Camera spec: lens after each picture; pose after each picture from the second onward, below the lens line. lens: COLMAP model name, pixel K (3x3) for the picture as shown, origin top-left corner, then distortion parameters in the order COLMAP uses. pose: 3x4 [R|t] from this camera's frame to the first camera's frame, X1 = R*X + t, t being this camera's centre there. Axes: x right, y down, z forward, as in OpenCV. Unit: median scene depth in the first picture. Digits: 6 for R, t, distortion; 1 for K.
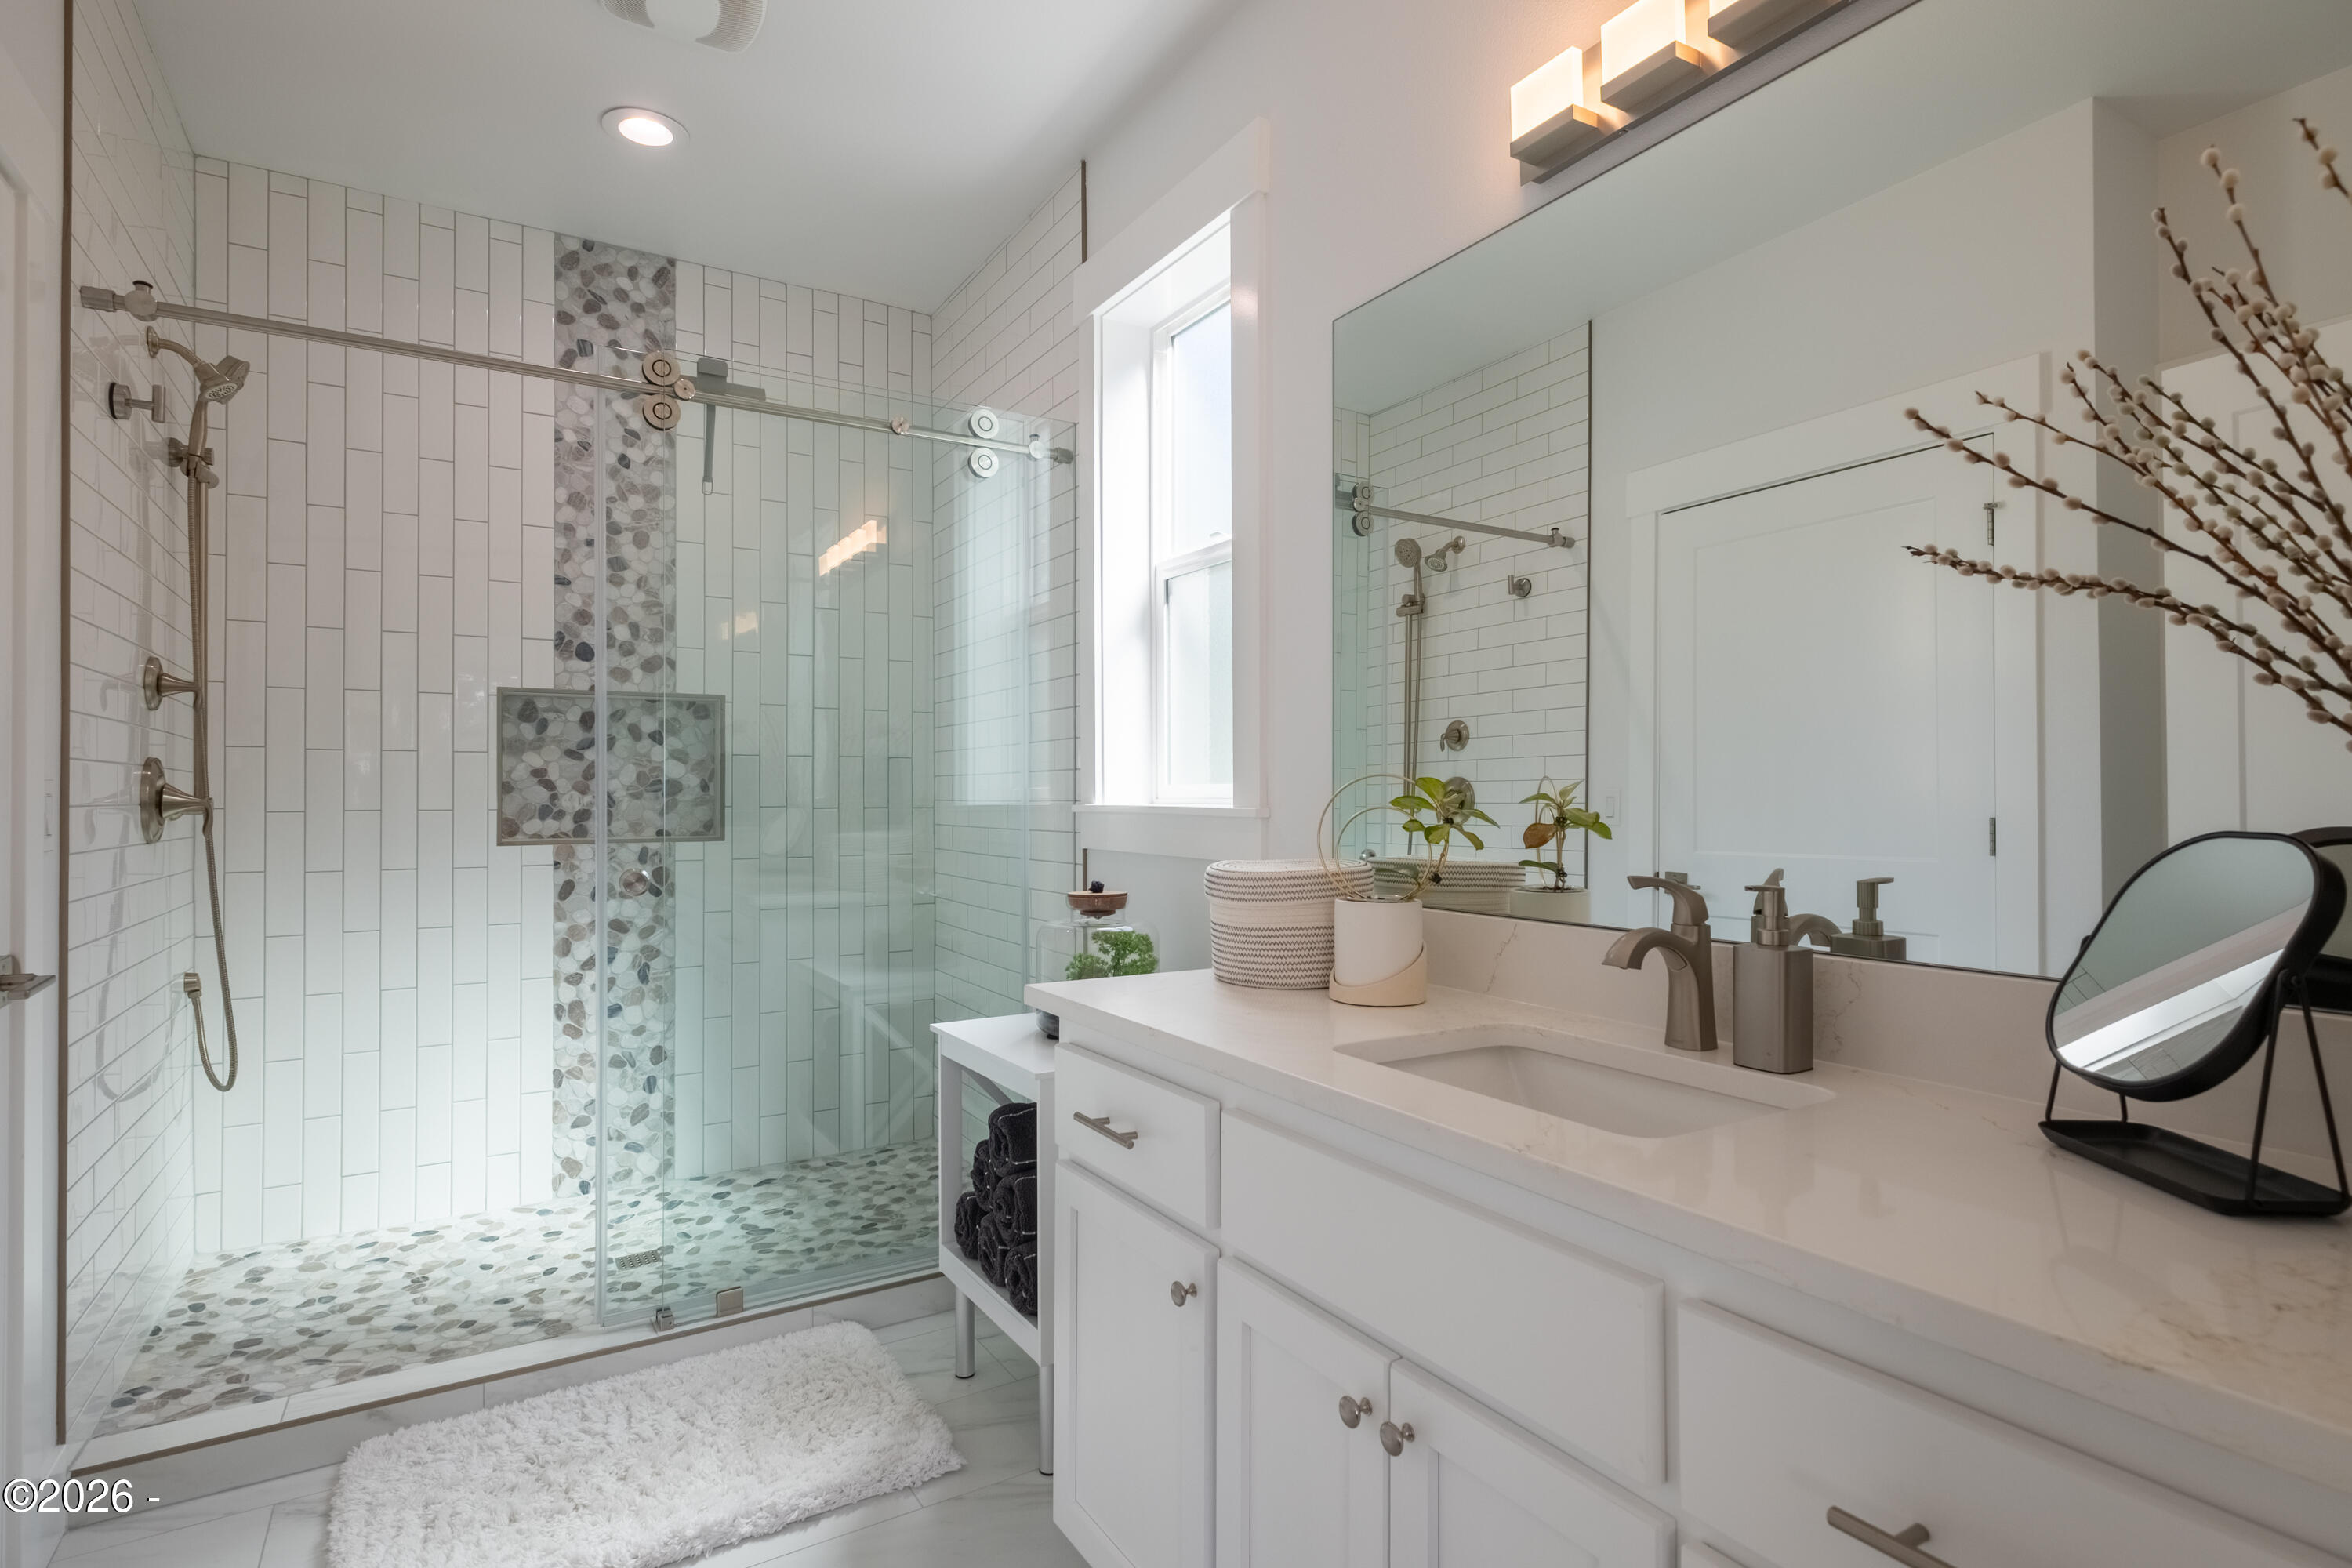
lens RADIAL K [[1153.2, 0, 1175.4], [0, 1153.2, 784.5], [0, 0, 1]] dist [0.005232, 0.000402]
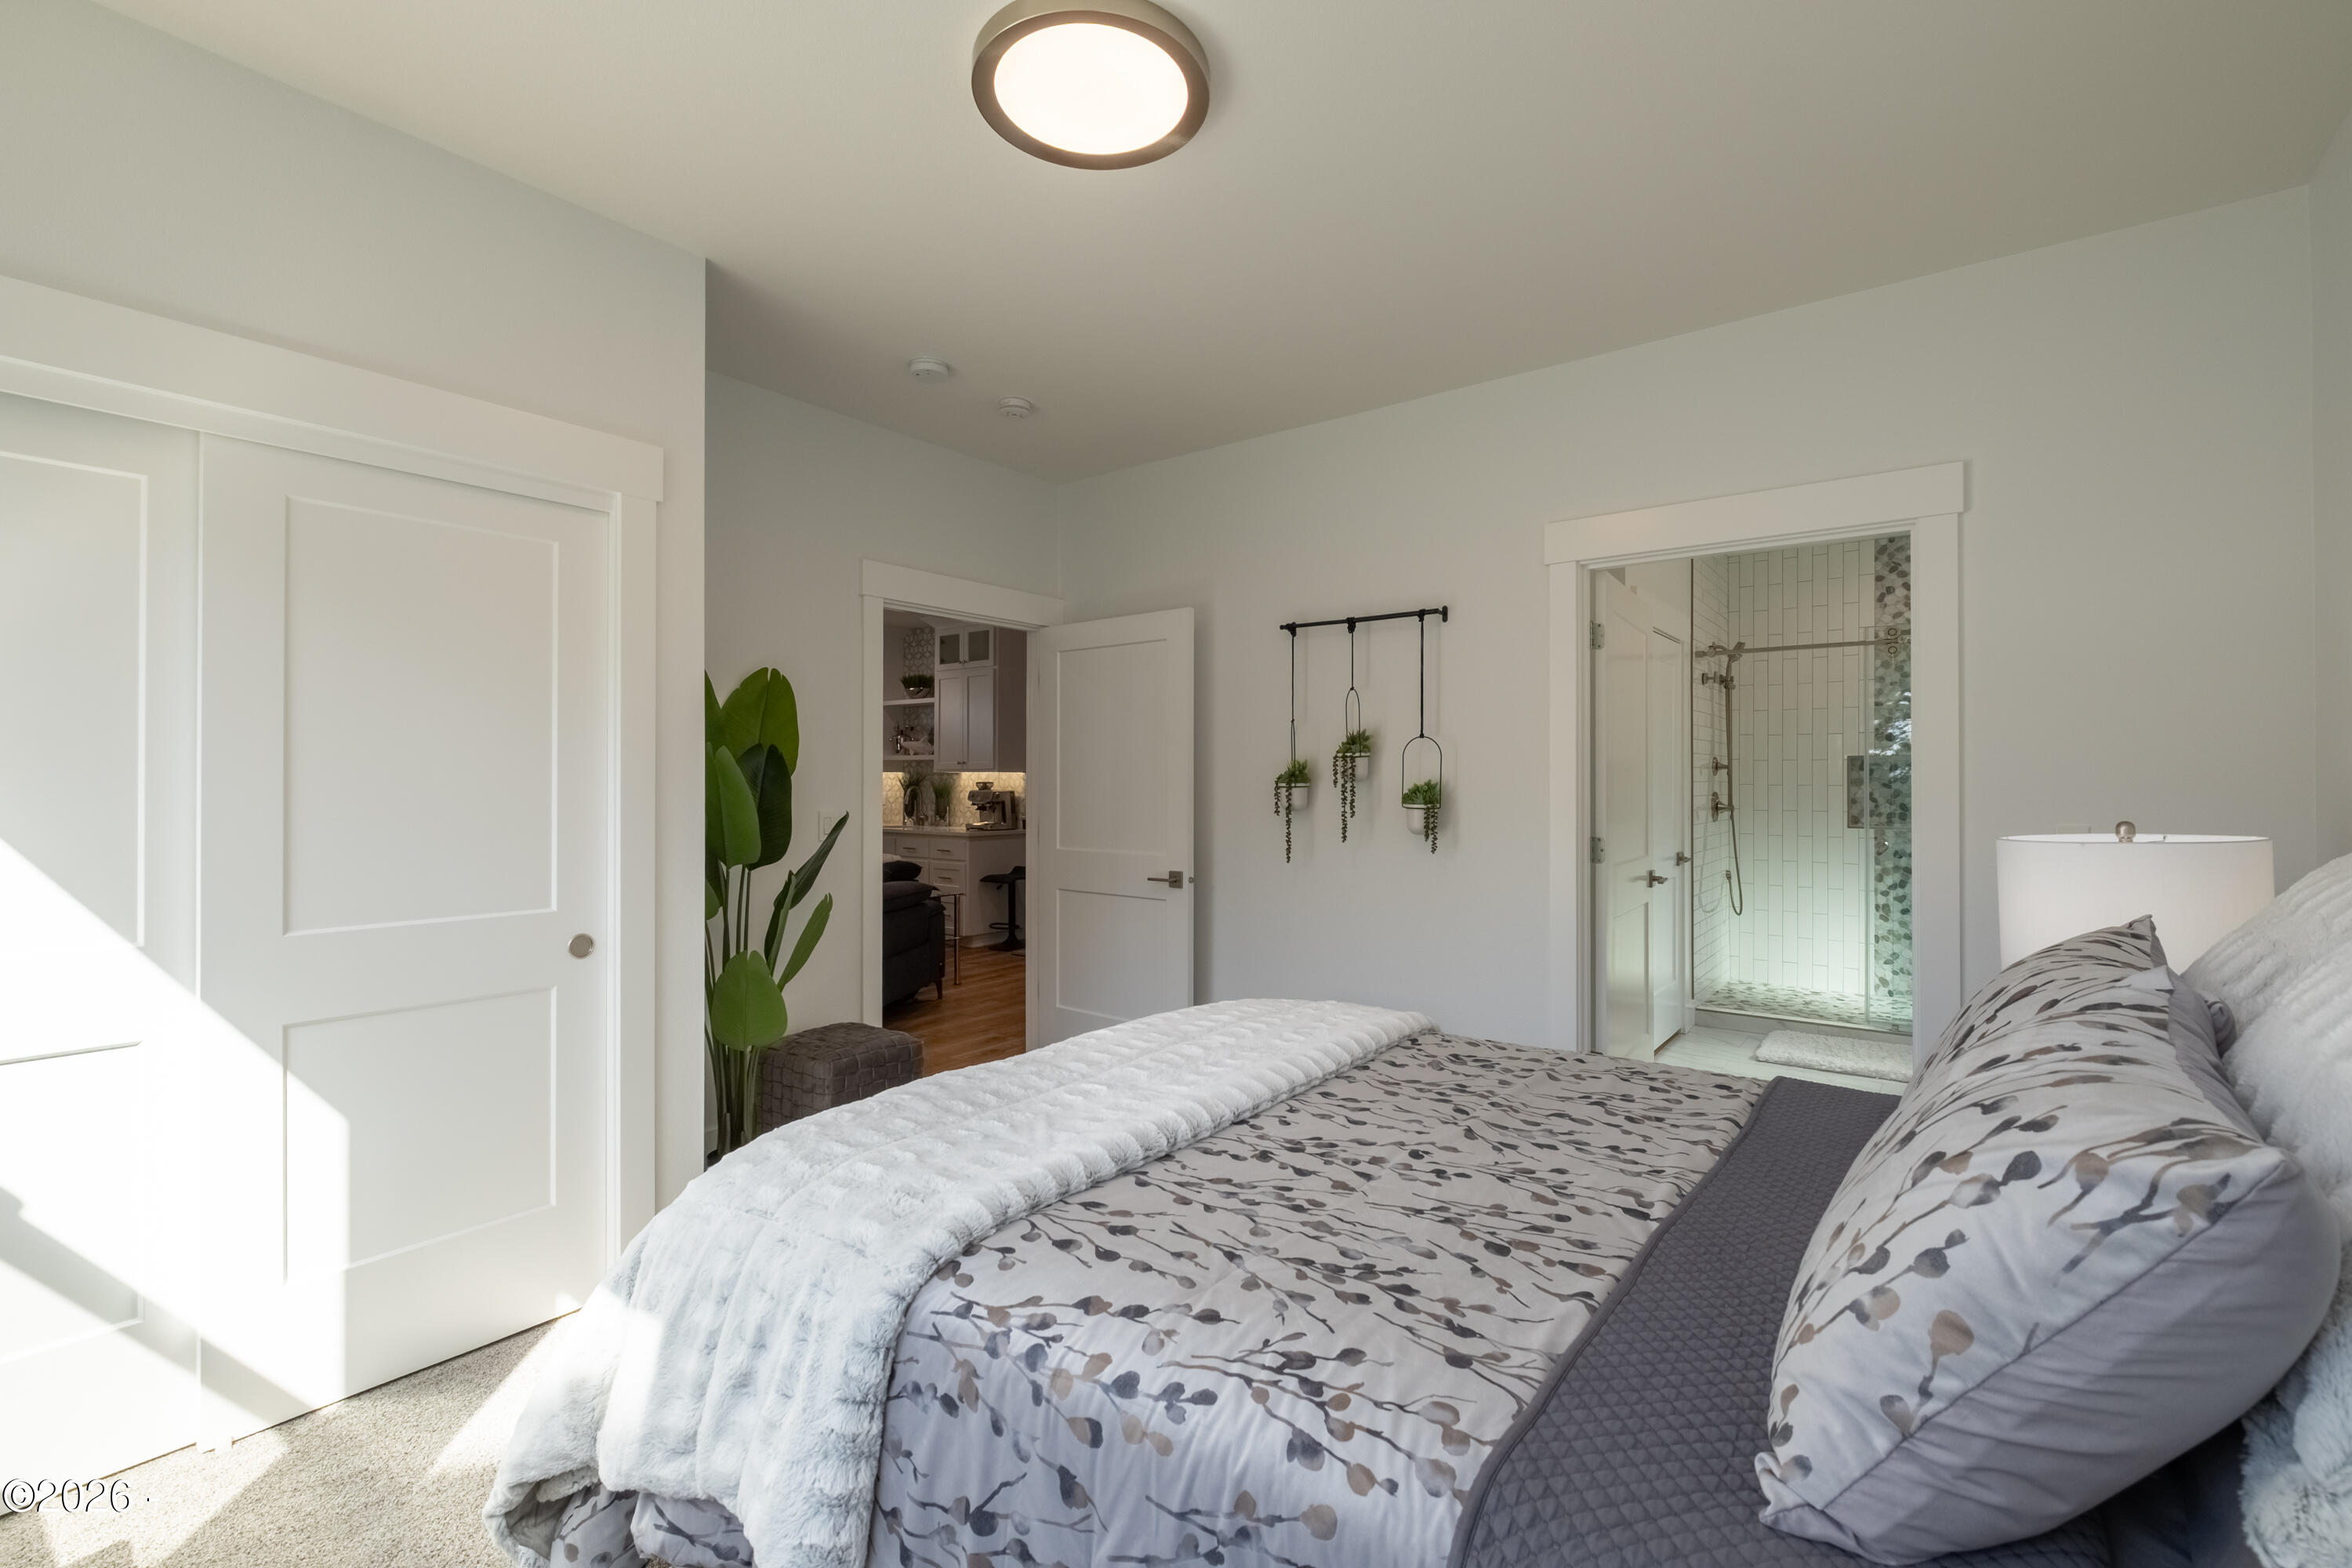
lens RADIAL K [[1021.1, 0, 1175.3], [0, 1021.1, 777.8], [0, 0, 1]] dist [-0.001981, -0.000118]
pose [[0.348159, -0.000369, -0.937435, 0.772573], [0.007041, 0.999973, 0.002221, -0.055056], [0.937409, -0.007374, 0.348153, -0.857757]]
